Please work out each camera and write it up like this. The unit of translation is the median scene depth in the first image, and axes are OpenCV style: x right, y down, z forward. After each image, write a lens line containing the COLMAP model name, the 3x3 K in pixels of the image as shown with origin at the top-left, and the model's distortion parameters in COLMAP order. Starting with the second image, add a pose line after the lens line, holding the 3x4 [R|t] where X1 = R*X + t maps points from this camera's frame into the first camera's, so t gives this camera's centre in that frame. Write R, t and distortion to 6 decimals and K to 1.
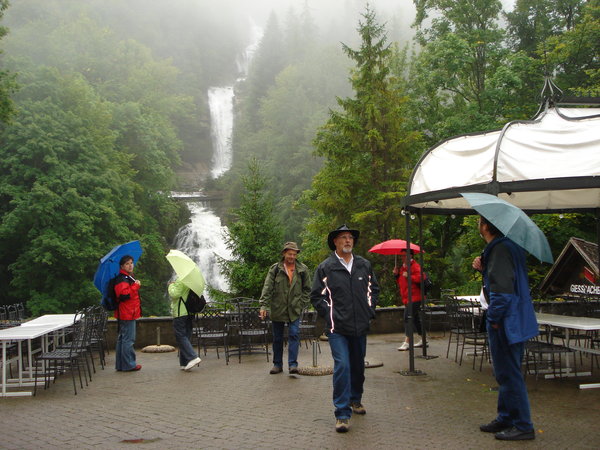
lens RADIAL K [[673.4, 0, 300.0], [0, 673.4, 225.0], [0, 0, 1]] dist [-0.056835, -0.151517]
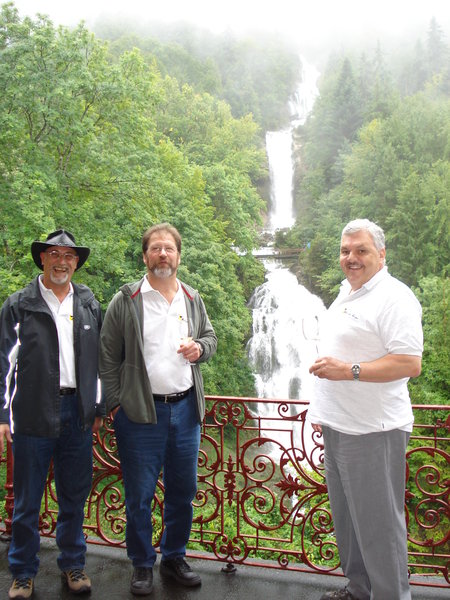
lens RADIAL K [[673.4, 0, 225.0], [0, 673.4, 300.0], [0, 0, 1]] dist [-0.056835, -0.151517]
pose [[0.985487, 0.017603, -0.168835, -0.105099], [-0.008220, 0.998391, 0.056113, -0.058397], [0.169551, -0.053911, 0.984046, 0.023775]]
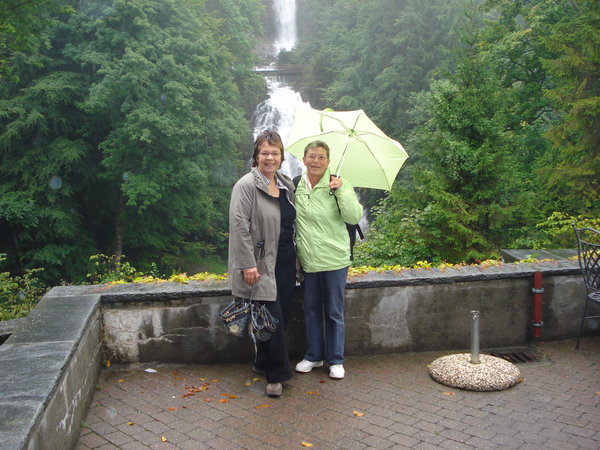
lens RADIAL K [[673.4, 0, 300.0], [0, 673.4, 225.0], [0, 0, 1]] dist [-0.056835, -0.151517]
pose [[0.997584, 0.016239, -0.067544, -0.102709], [-0.004038, 0.984206, 0.176978, 0.007911], [0.069352, -0.176278, 0.981894, 0.112351]]
